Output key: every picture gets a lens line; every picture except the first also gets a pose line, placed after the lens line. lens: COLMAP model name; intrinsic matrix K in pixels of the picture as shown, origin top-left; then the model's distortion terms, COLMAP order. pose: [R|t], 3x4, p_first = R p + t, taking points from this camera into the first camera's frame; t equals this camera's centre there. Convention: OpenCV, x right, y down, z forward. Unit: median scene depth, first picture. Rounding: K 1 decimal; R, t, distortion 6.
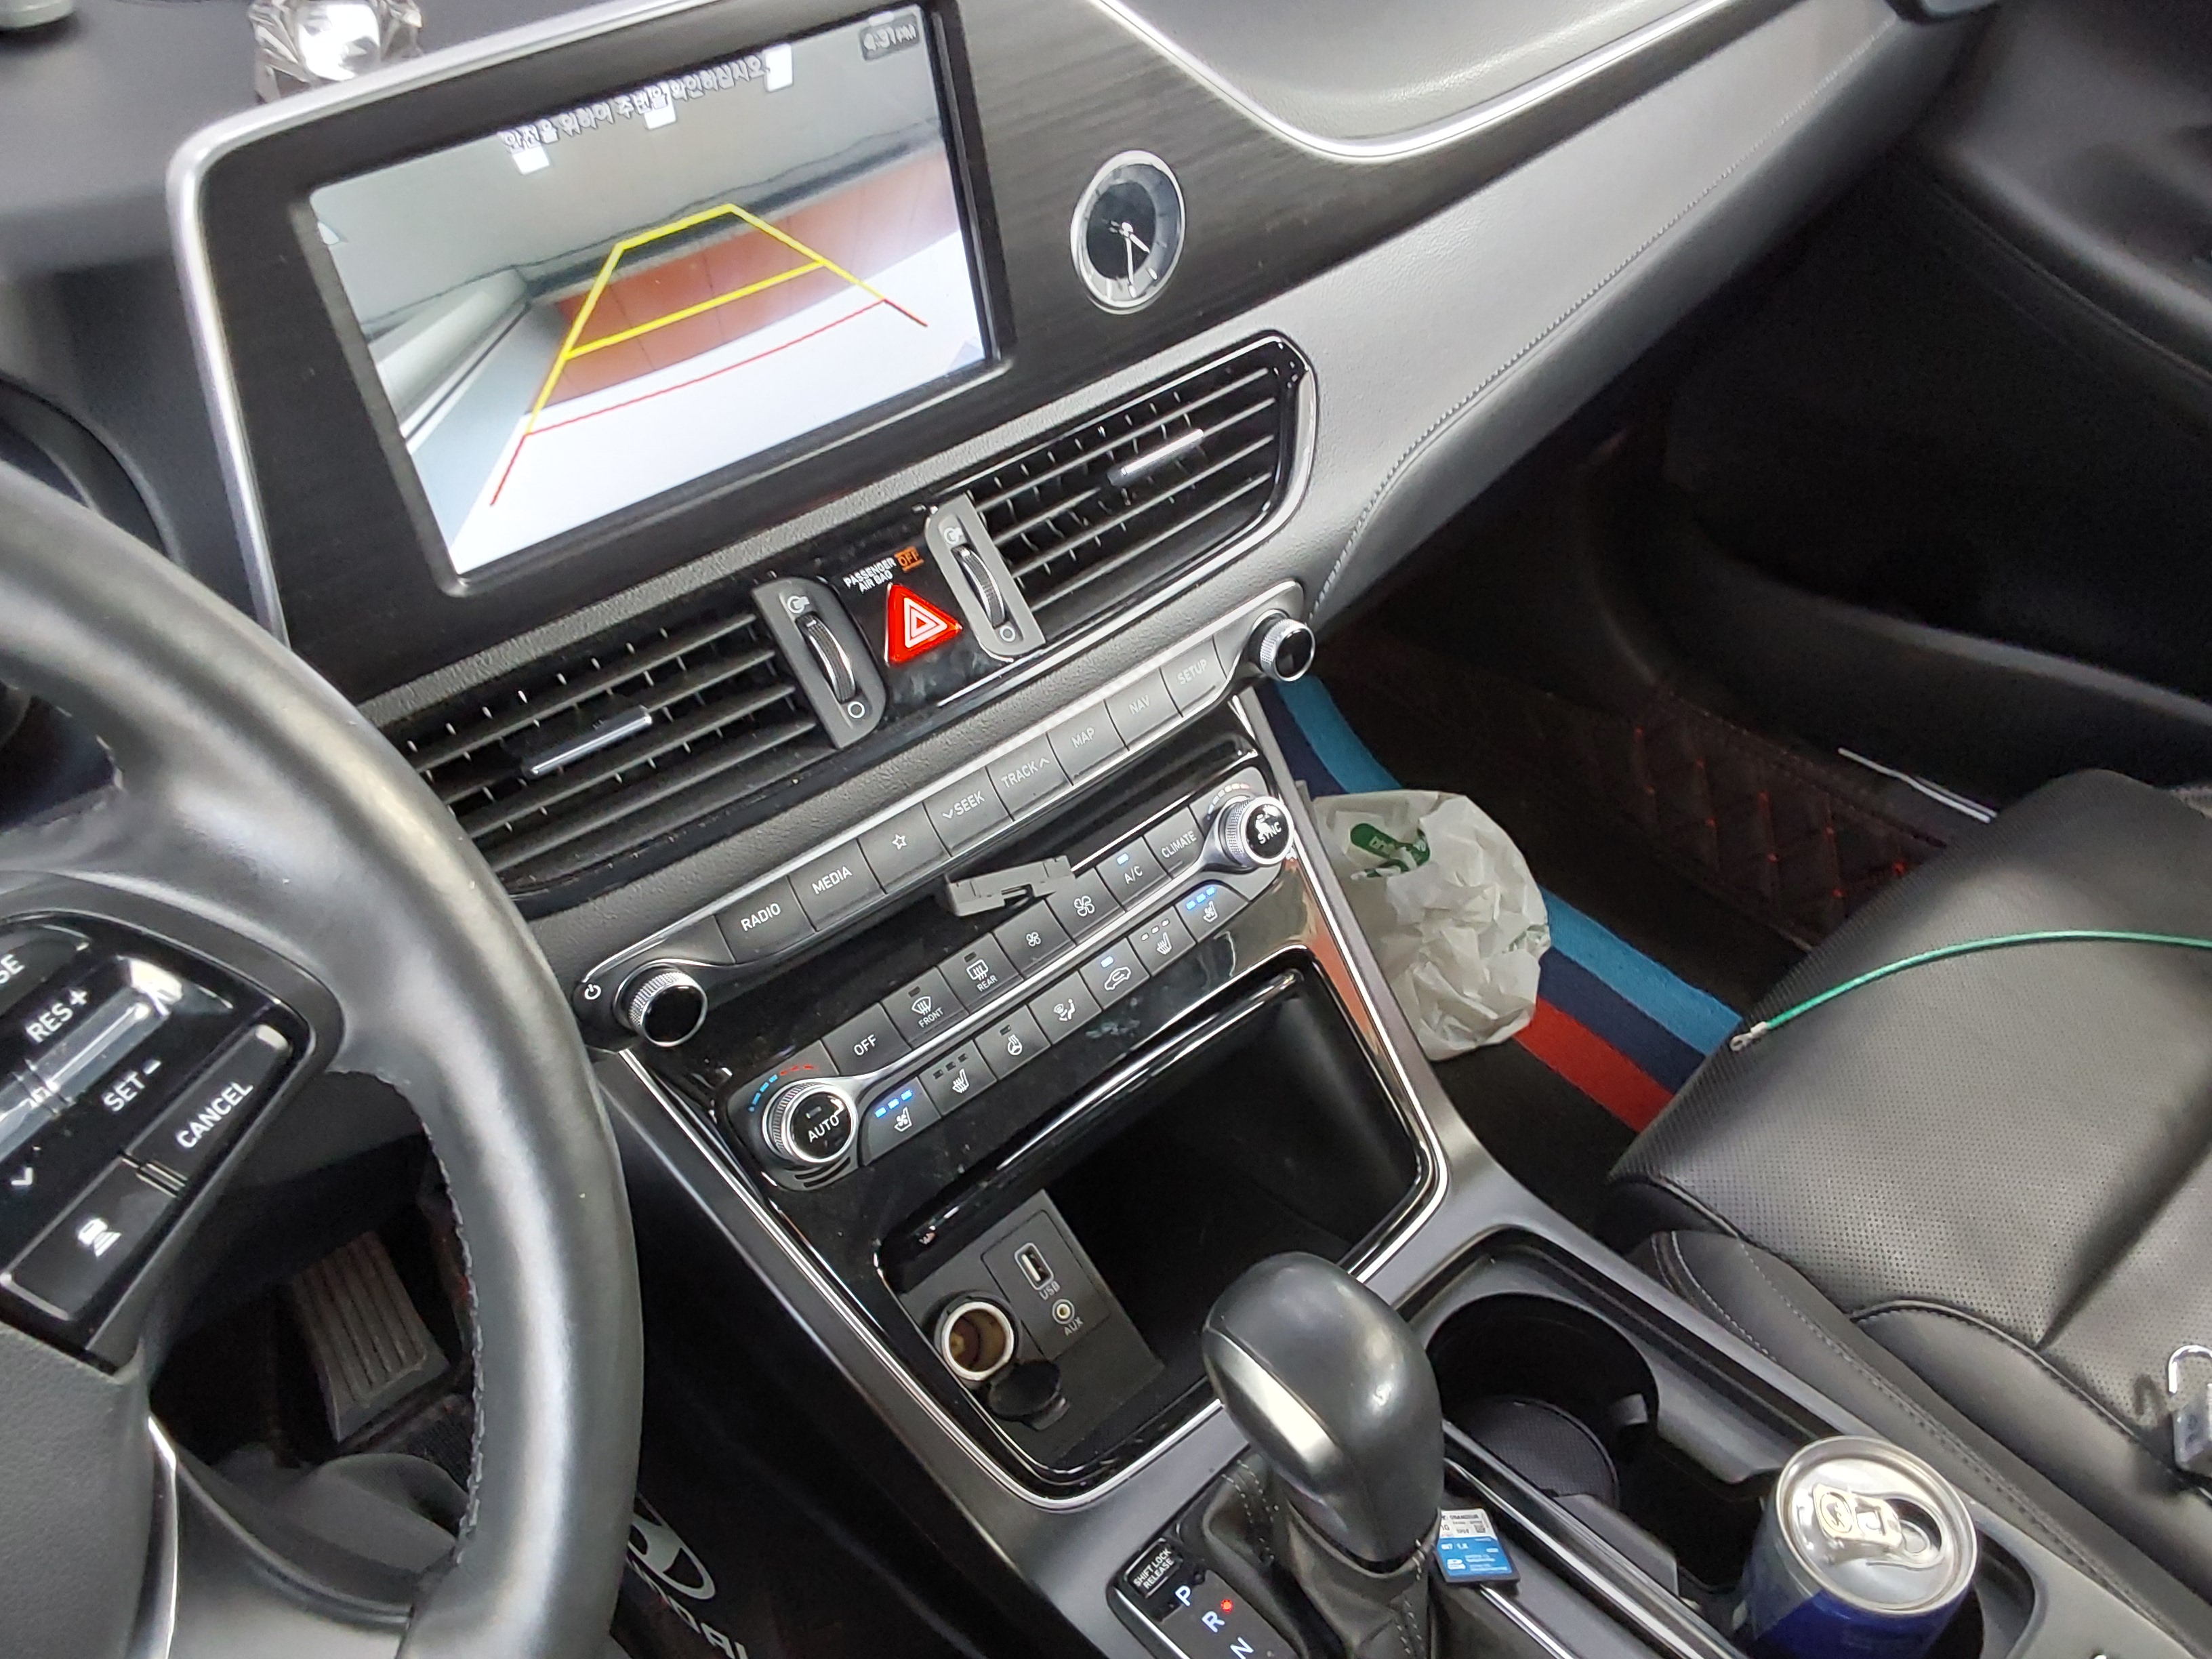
lens RADIAL K [[1785.2, 0, 1075.8], [0, 1785.2, 861.6], [0, 0, 1]] dist [0.107834, -0.149723]
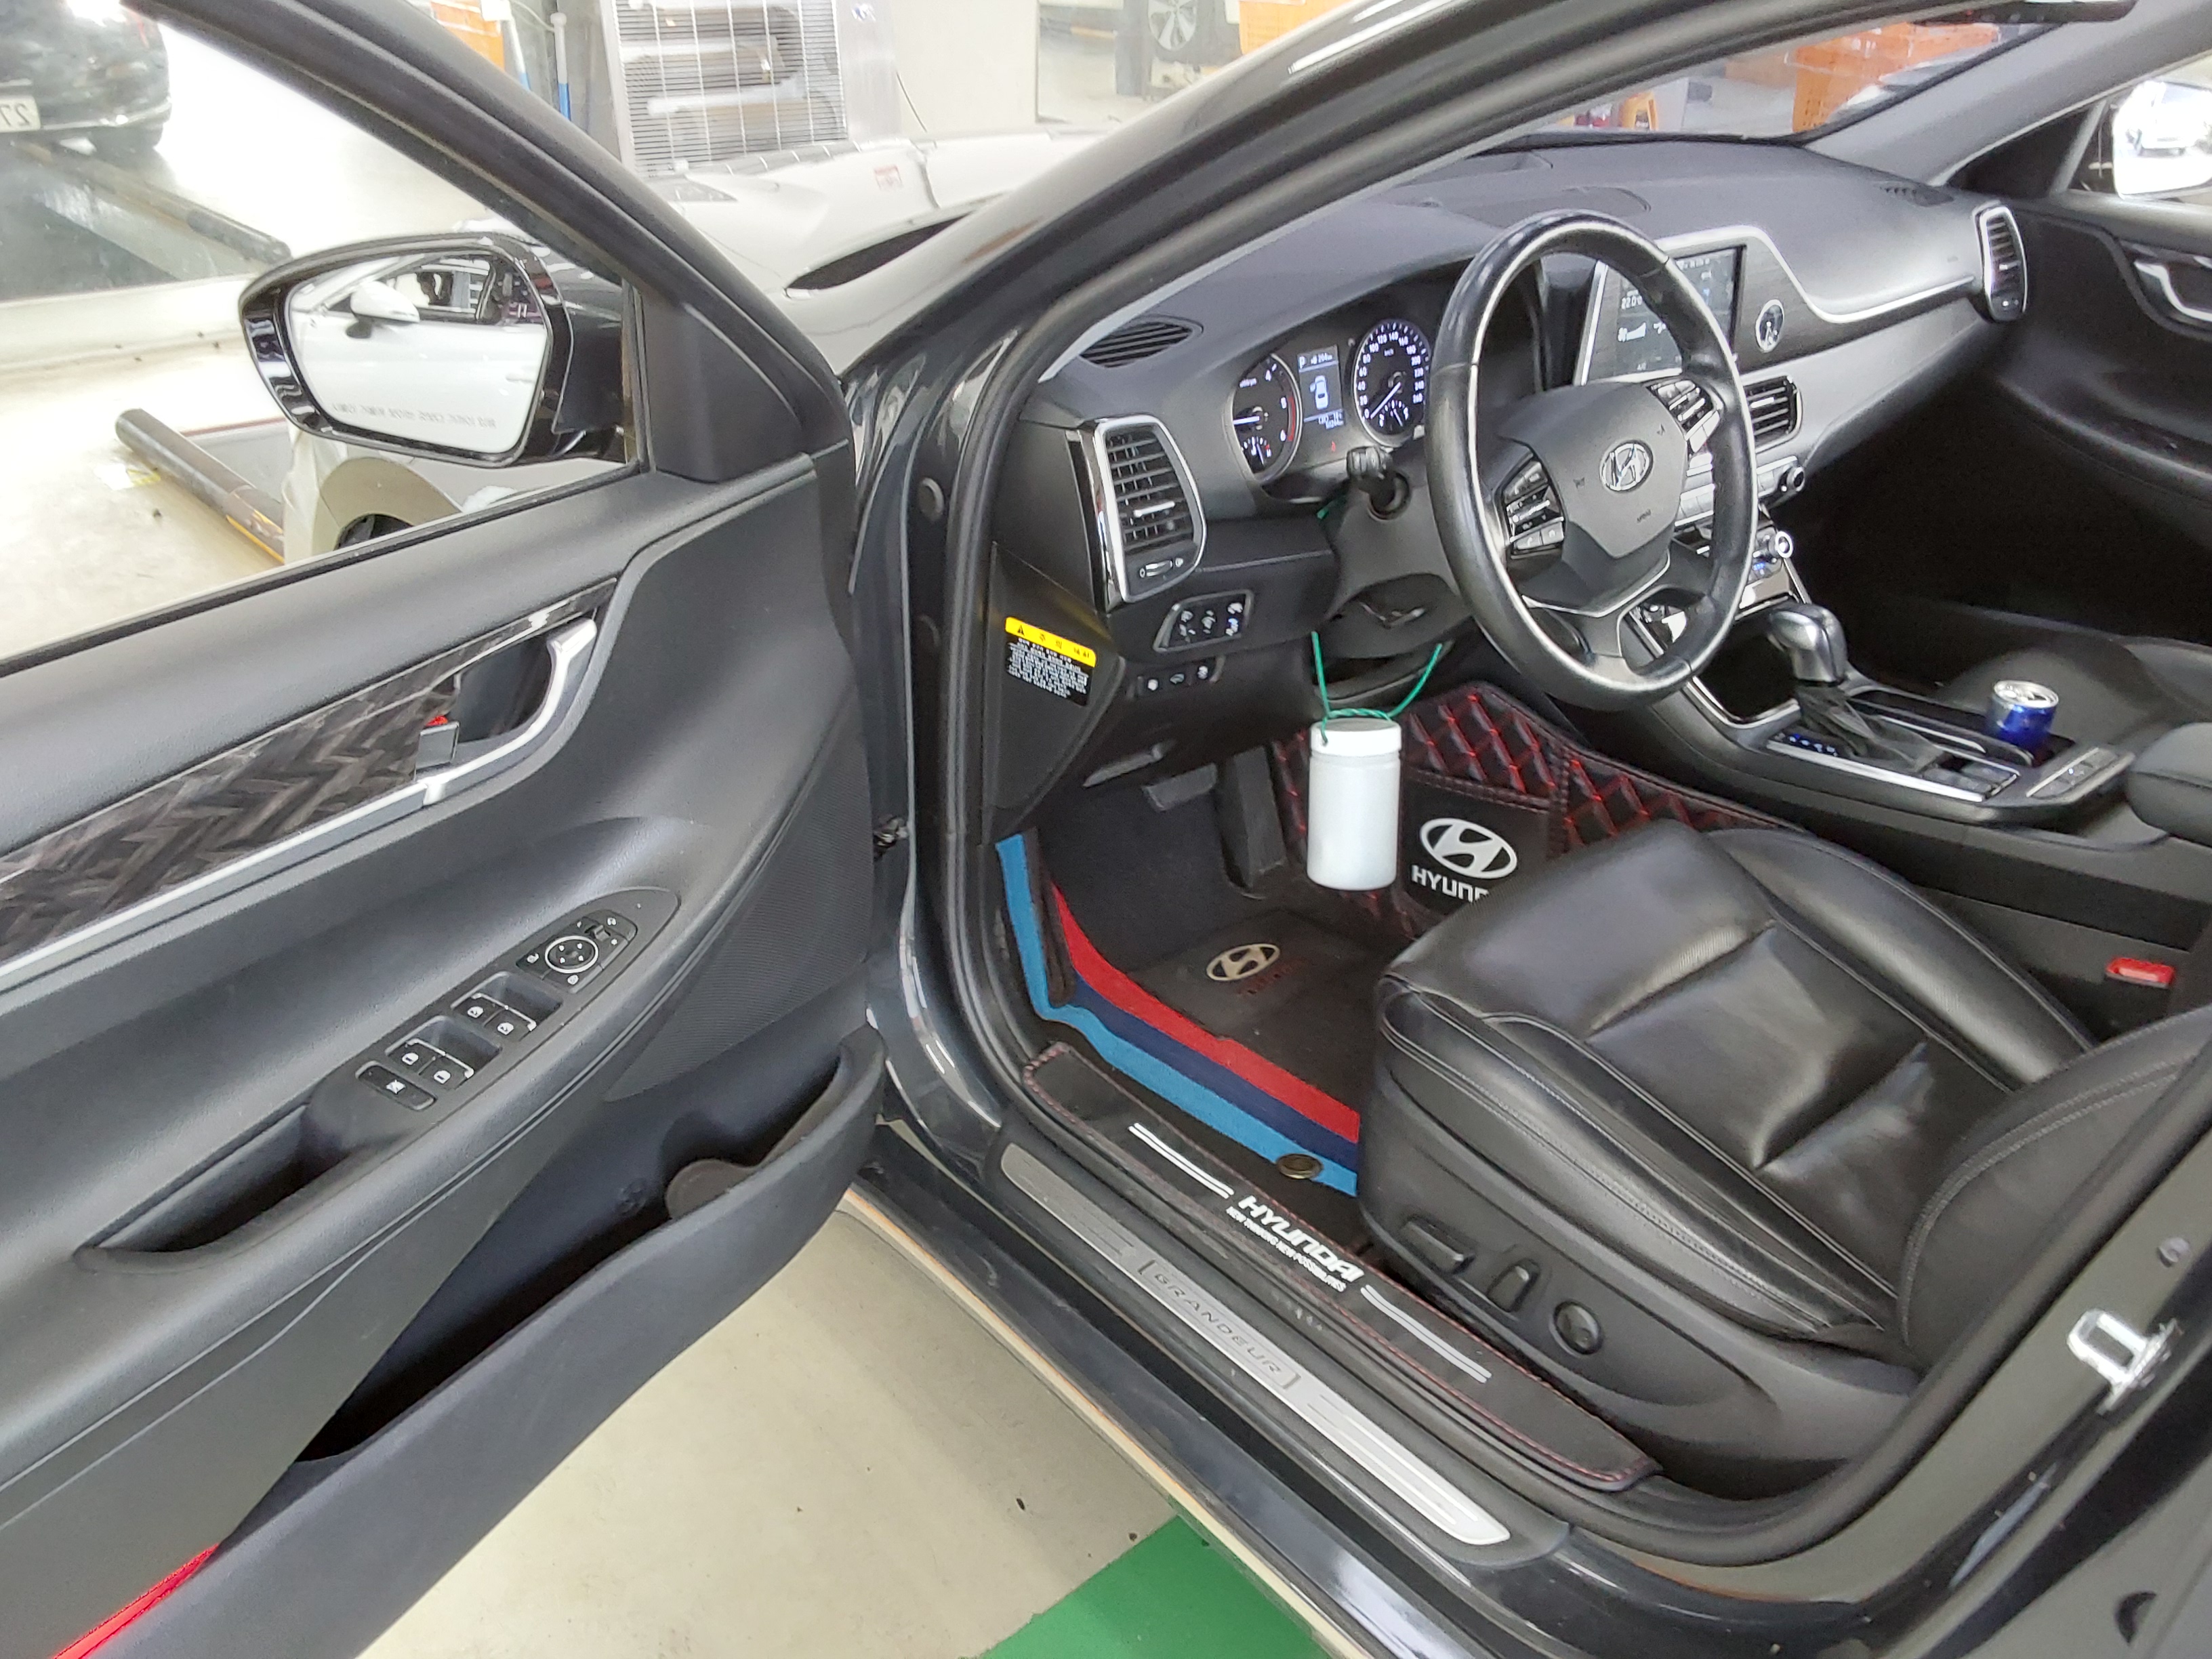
lens RADIAL K [[1785.2, 0, 1103.0], [0, 1785.2, 838.5], [0, 0, 1]] dist [0.107834, -0.149723]
pose [[0.996382, 0.078131, 0.033437, -1.133801], [-0.069341, 0.974877, -0.211675, 1.236243], [-0.049136, 0.208590, 0.976768, -1.786582]]
